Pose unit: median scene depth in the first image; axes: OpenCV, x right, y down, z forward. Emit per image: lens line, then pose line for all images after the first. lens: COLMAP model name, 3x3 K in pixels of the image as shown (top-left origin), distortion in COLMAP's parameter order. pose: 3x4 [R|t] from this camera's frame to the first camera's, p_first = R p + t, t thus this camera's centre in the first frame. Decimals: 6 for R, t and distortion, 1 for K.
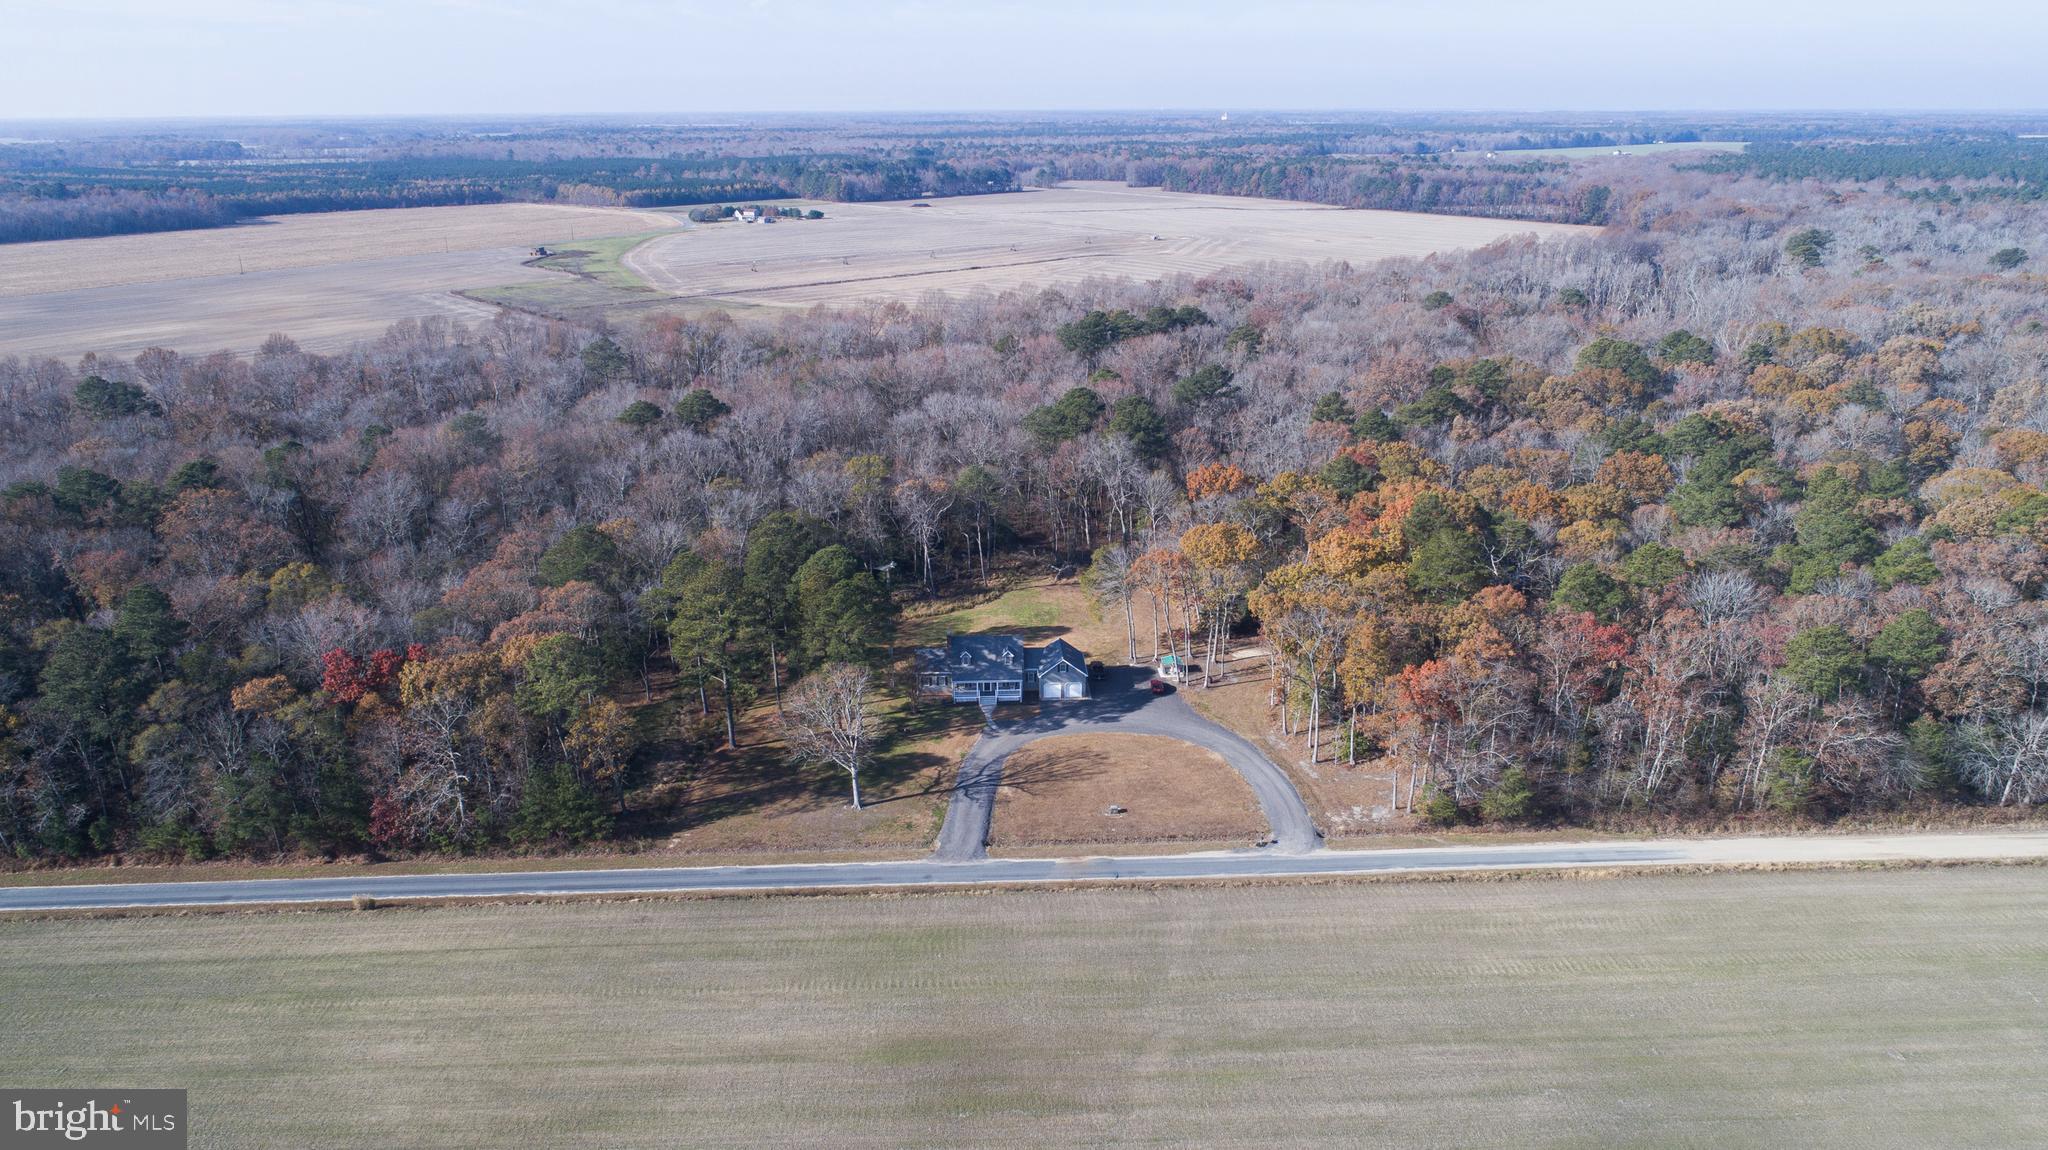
lens RADIAL K [[1373.3, 0, 1024.0], [0, 1373.3, 575.0], [0, 0, 1]] dist [-0.010452, 0.000296]
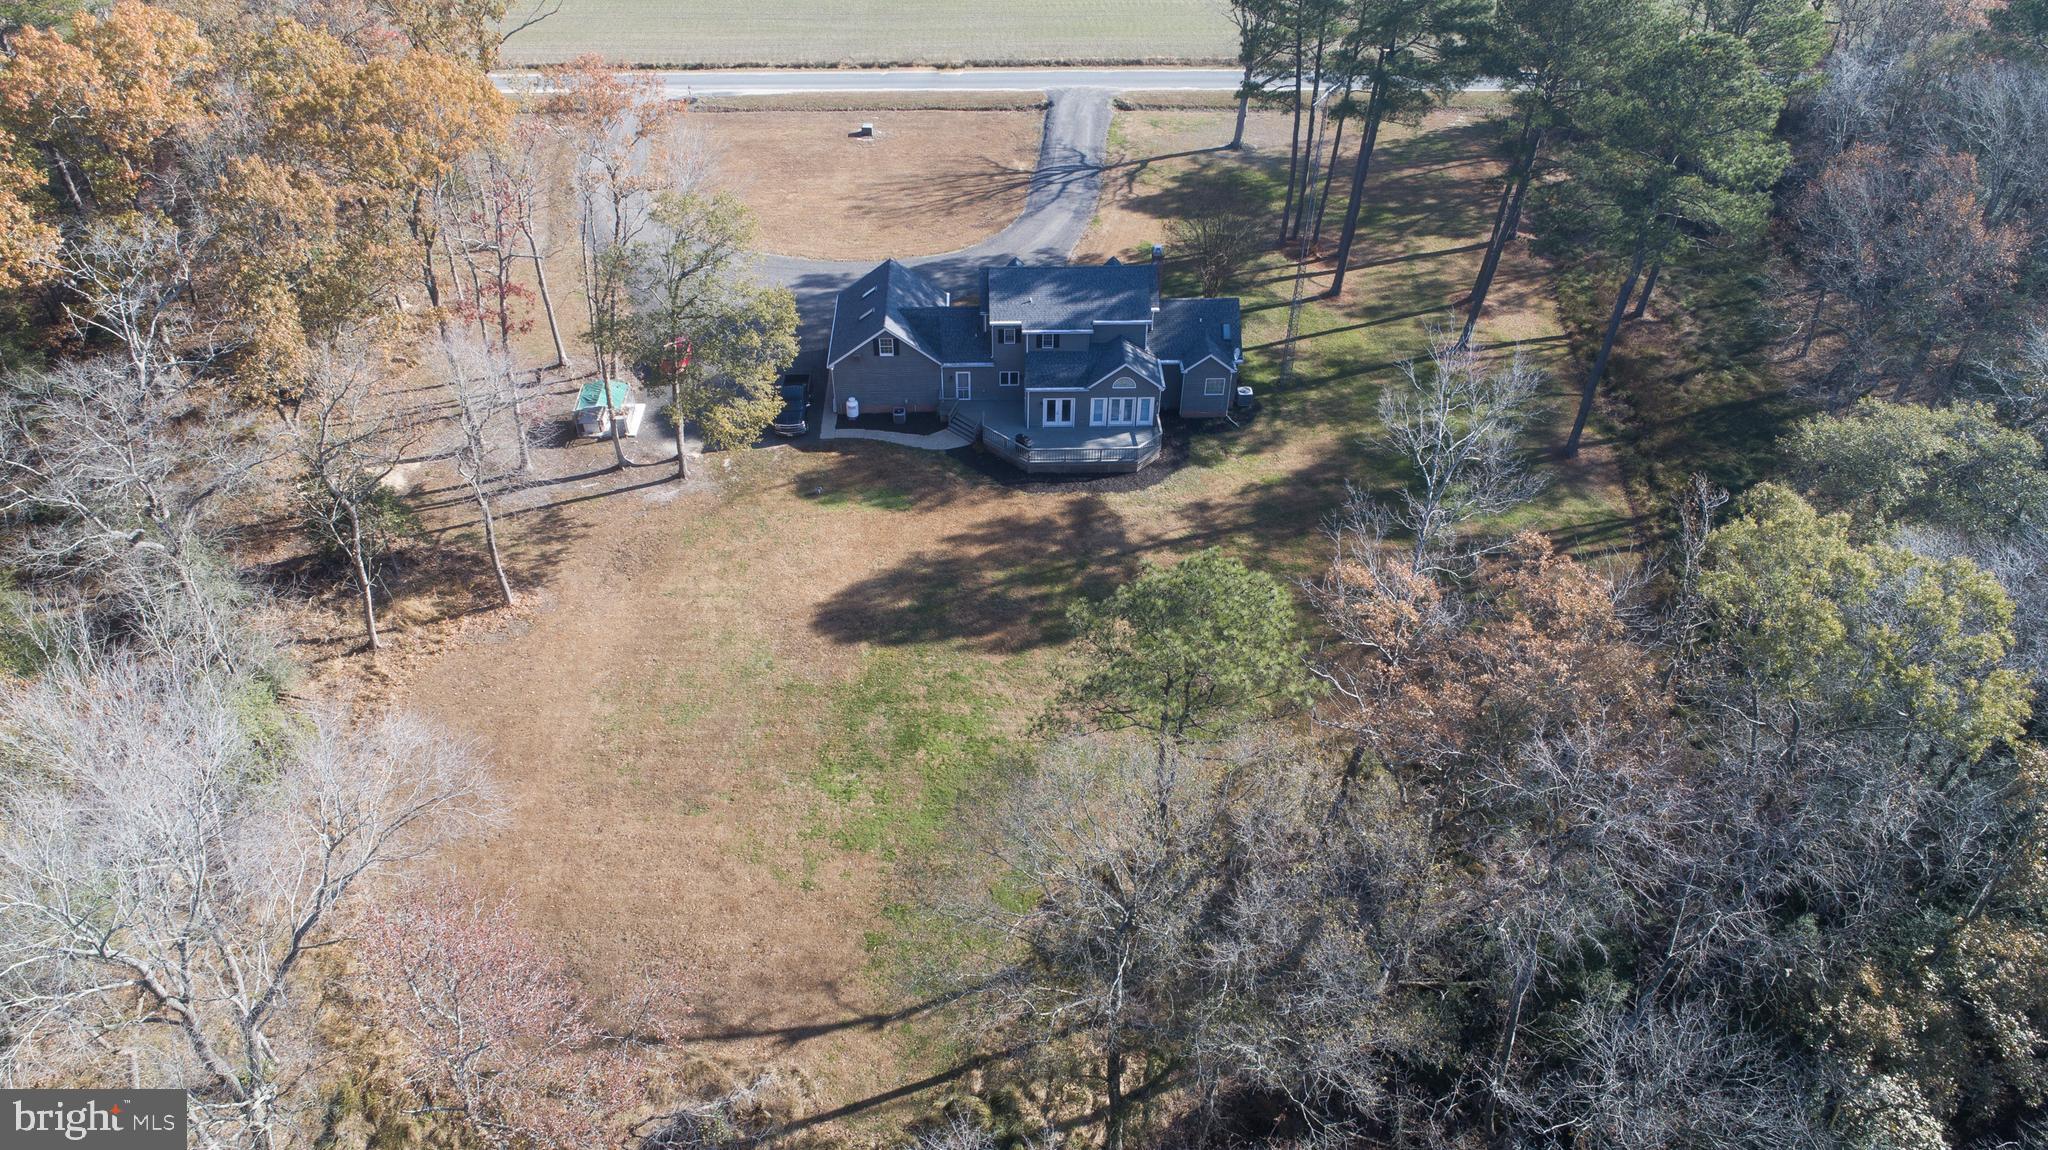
lens RADIAL K [[1373.3, 0, 1024.0], [0, 1373.3, 575.0], [0, 0, 1]] dist [-0.010452, 0.000296]
pose [[-0.999915, -0.010709, 0.007421, -0.018354], [0.000900, 0.511500, 0.859283, -0.266984], [-0.012998, 0.859216, -0.511447, 1.318354]]
